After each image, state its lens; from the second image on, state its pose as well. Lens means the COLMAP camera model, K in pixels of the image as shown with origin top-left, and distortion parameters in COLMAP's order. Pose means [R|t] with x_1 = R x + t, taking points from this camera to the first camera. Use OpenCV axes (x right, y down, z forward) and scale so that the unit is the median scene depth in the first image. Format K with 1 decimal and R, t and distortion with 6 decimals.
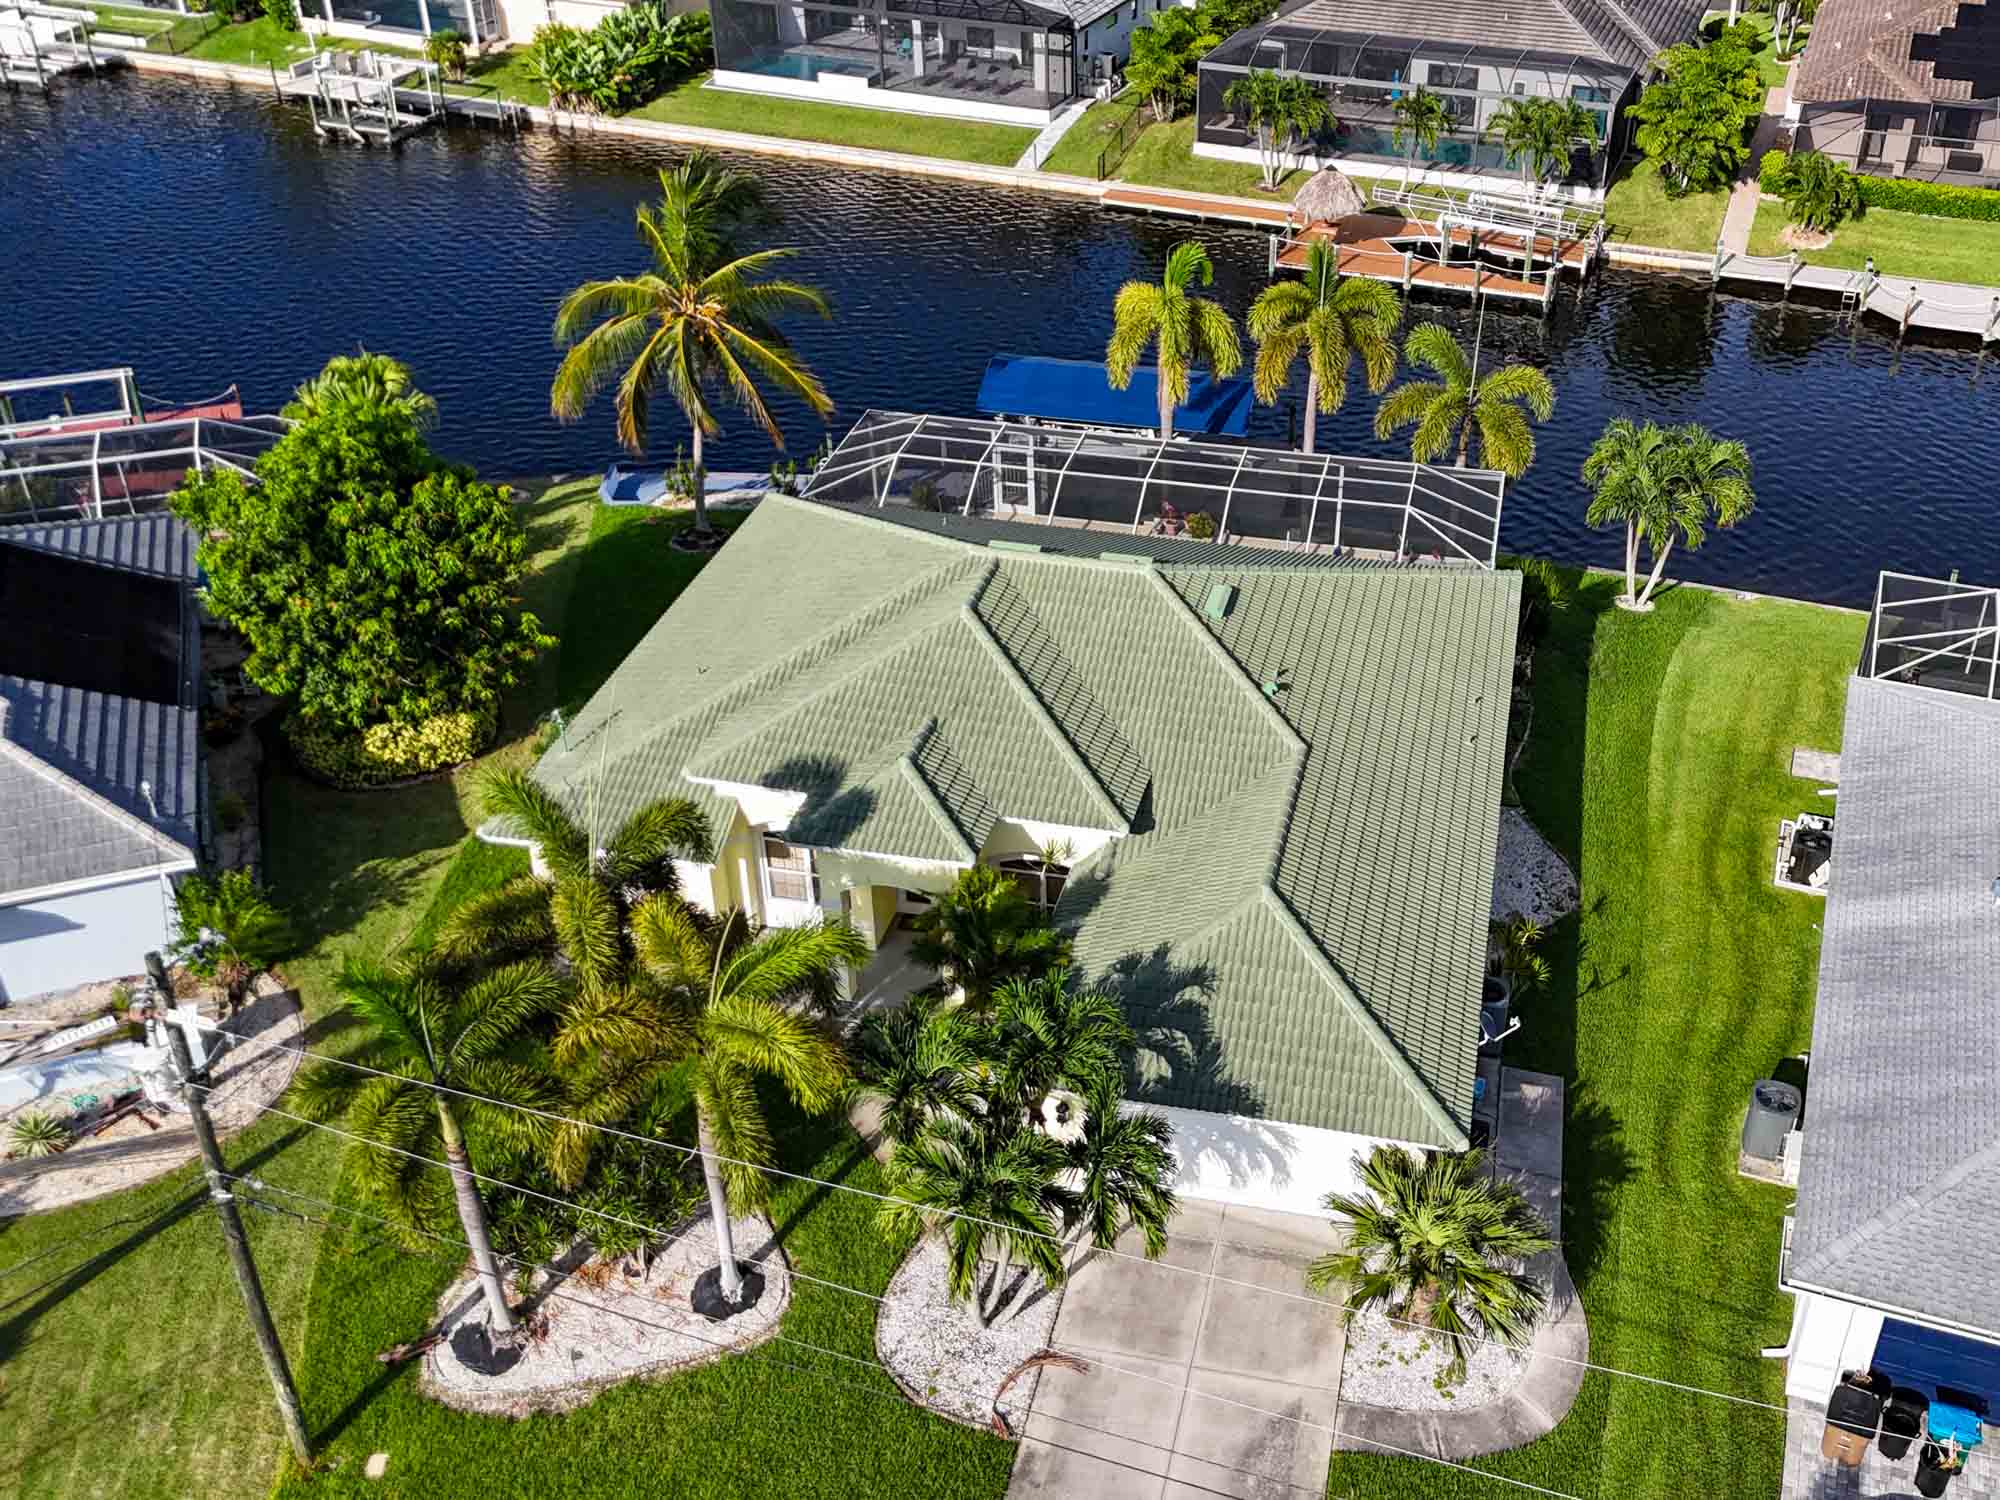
lens RADIAL K [[1960.2, 0, 1200.9], [0, 1960.2, 748.6], [0, 0, 1]] dist [0.057079, -0.035775]
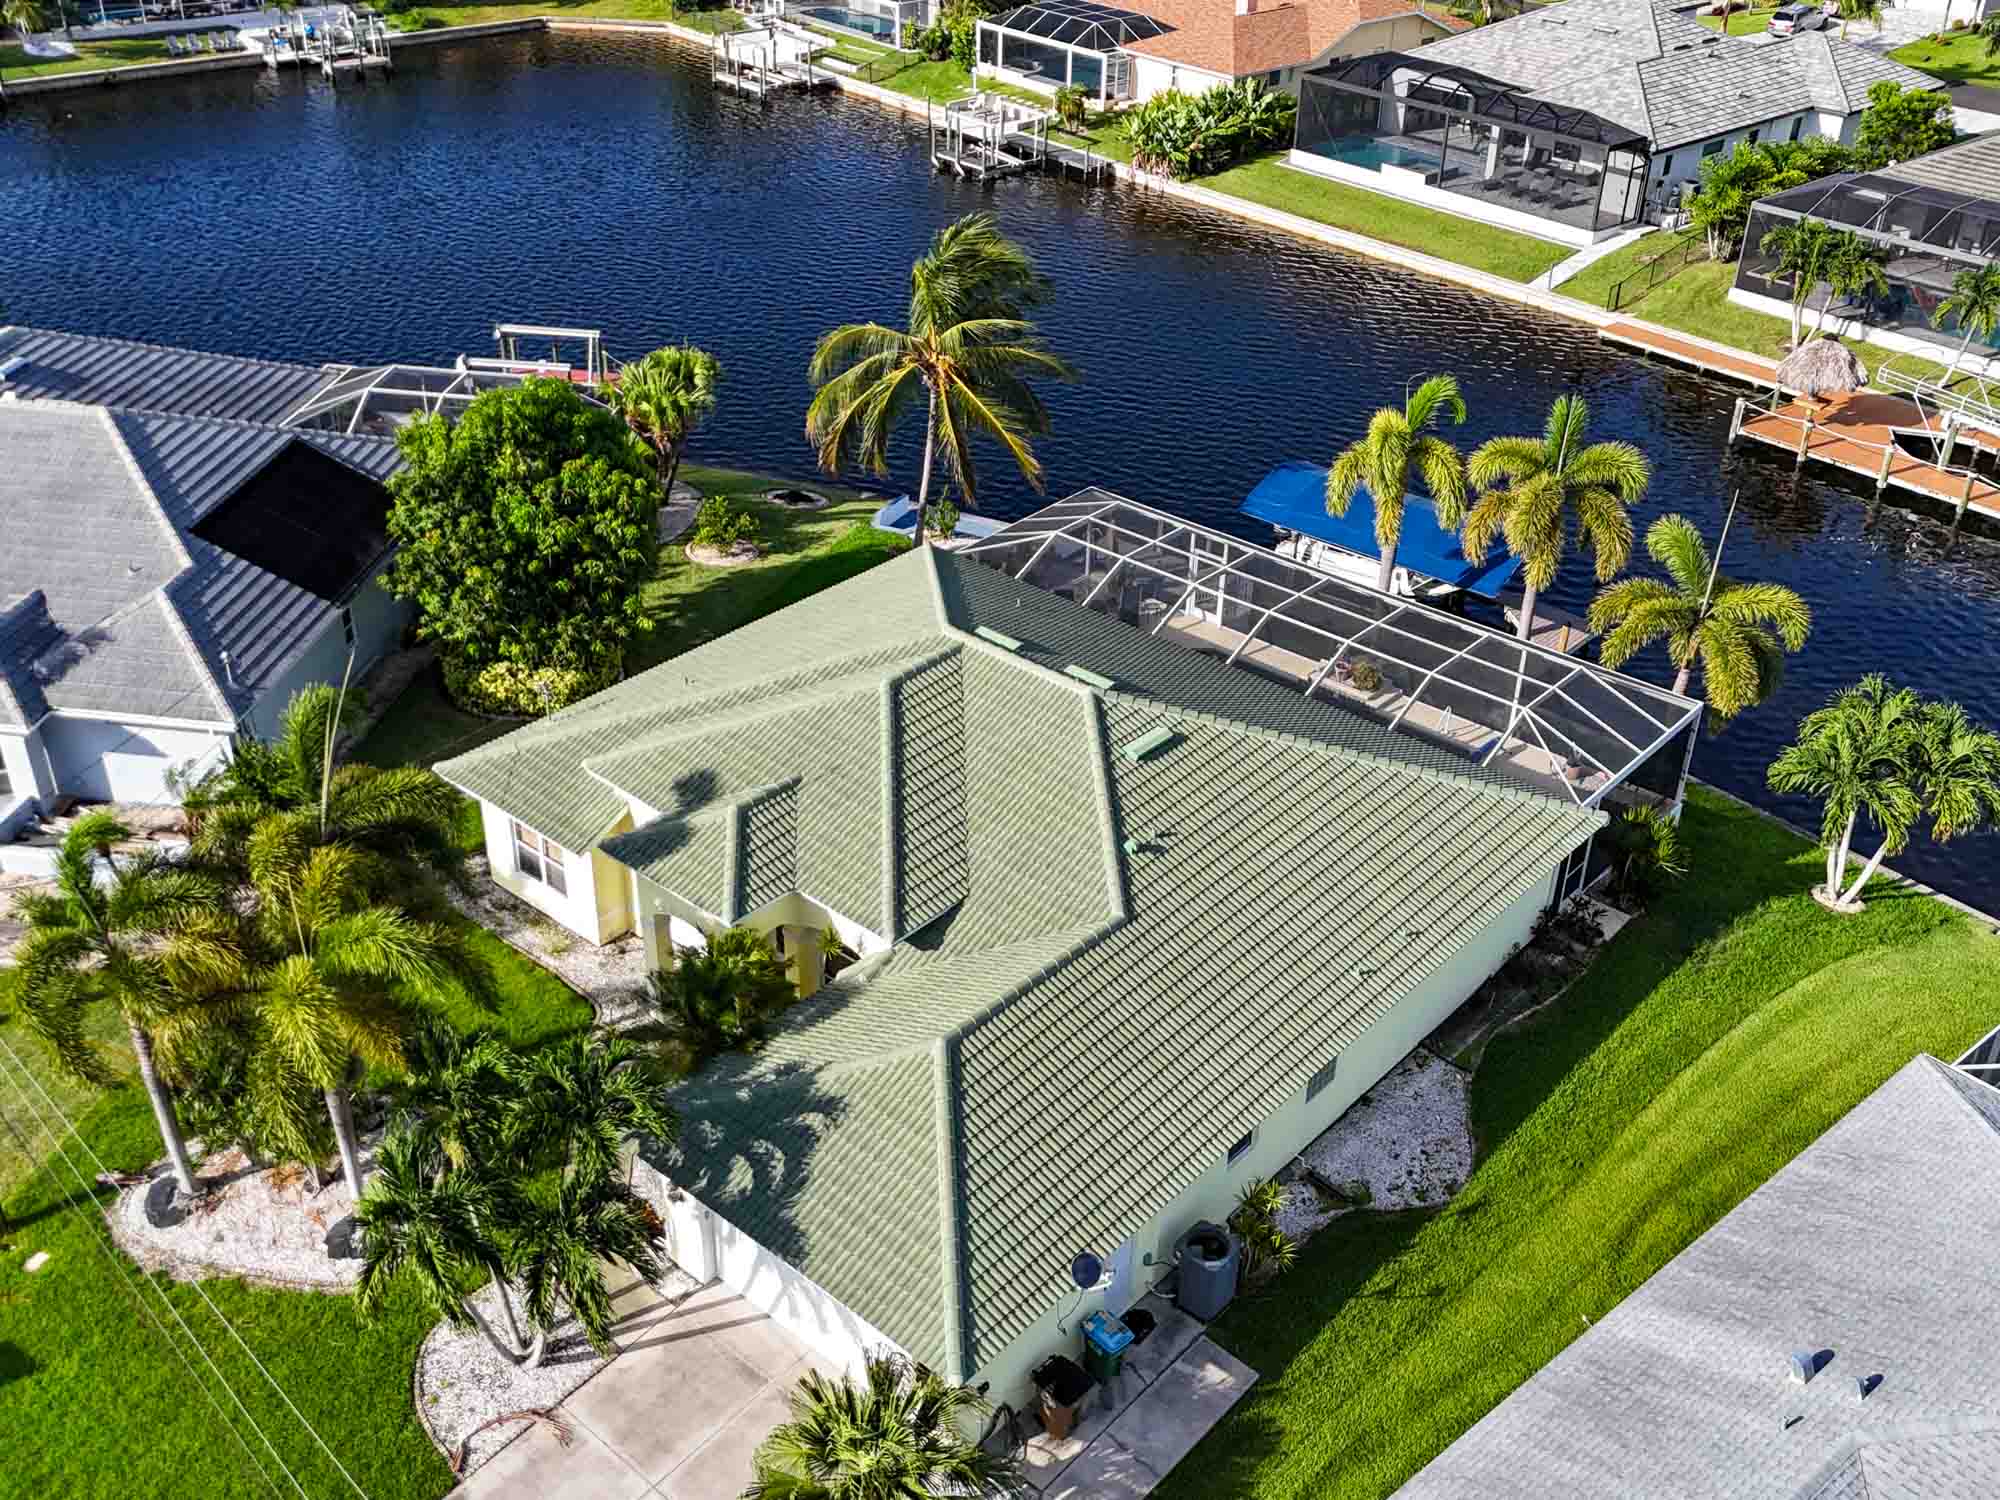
lens RADIAL K [[1958.2, 0, 1000.0], [0, 1958.2, 750.0], [0, 0, 1]] dist [0.089553, -0.127960]
pose [[0.856650, 0.260724, -0.445166, 0.350173], [-0.277658, 0.960269, 0.028101, -0.076601], [0.434806, 0.099531, 0.895007, 0.132852]]
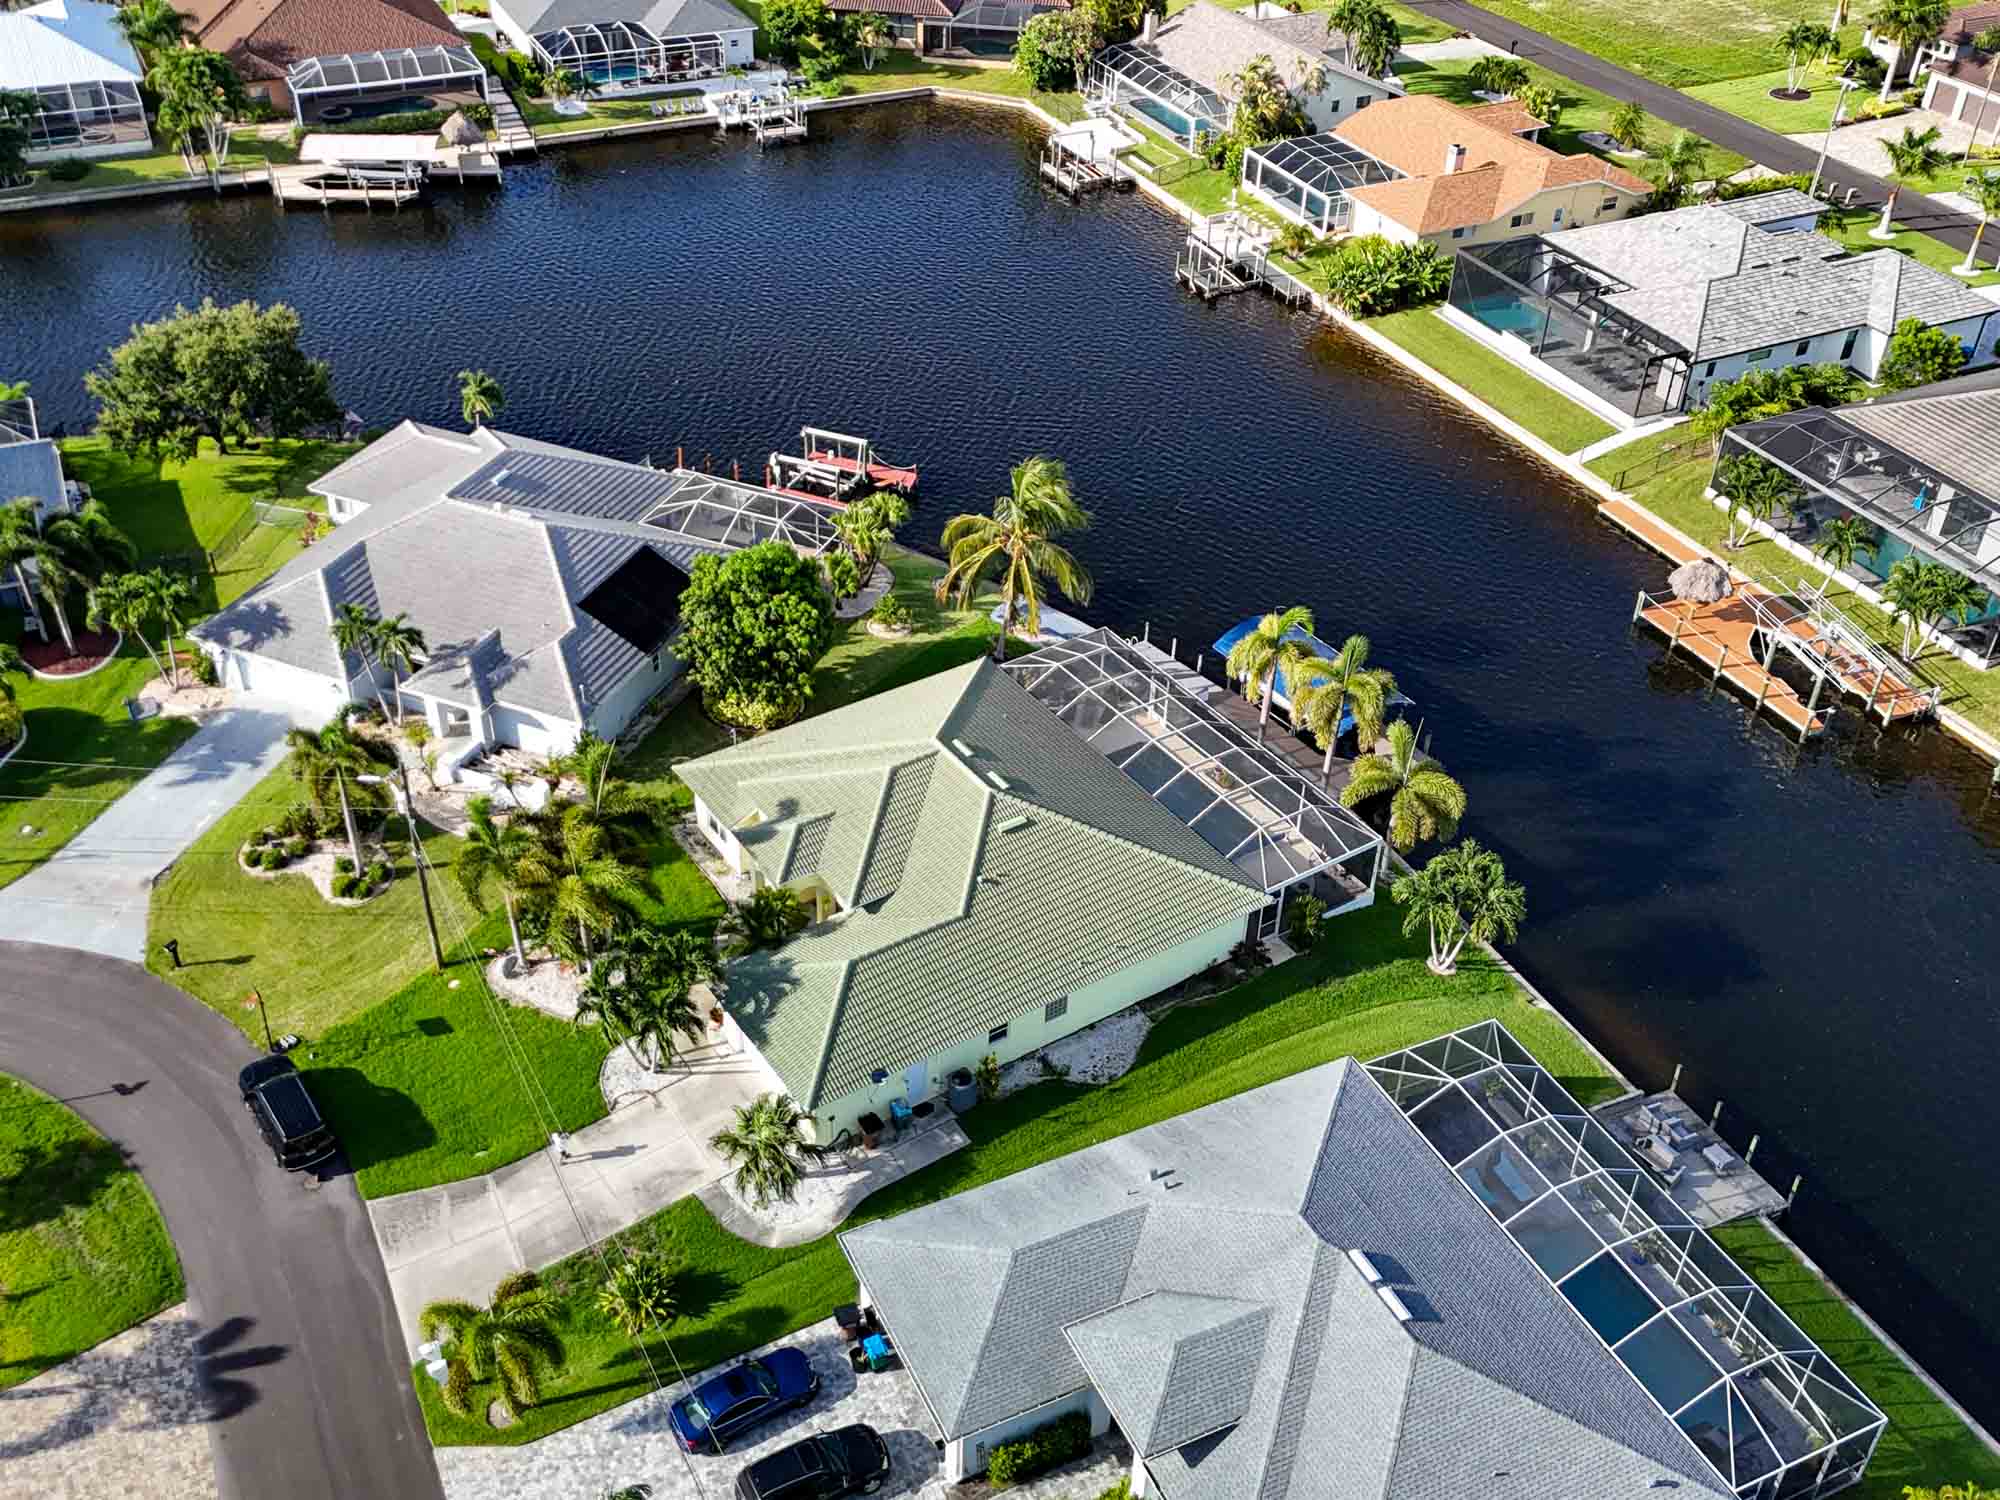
lens RADIAL K [[1986.2, 0, 977.4], [0, 1986.2, 746.2], [0, 0, 1]] dist [0.105565, -0.002588]
pose [[0.690489, 0.418626, -0.589896, 0.983832], [-0.394855, 0.901430, 0.177521, -0.431524], [0.606065, 0.110347, 0.787724, -0.429086]]
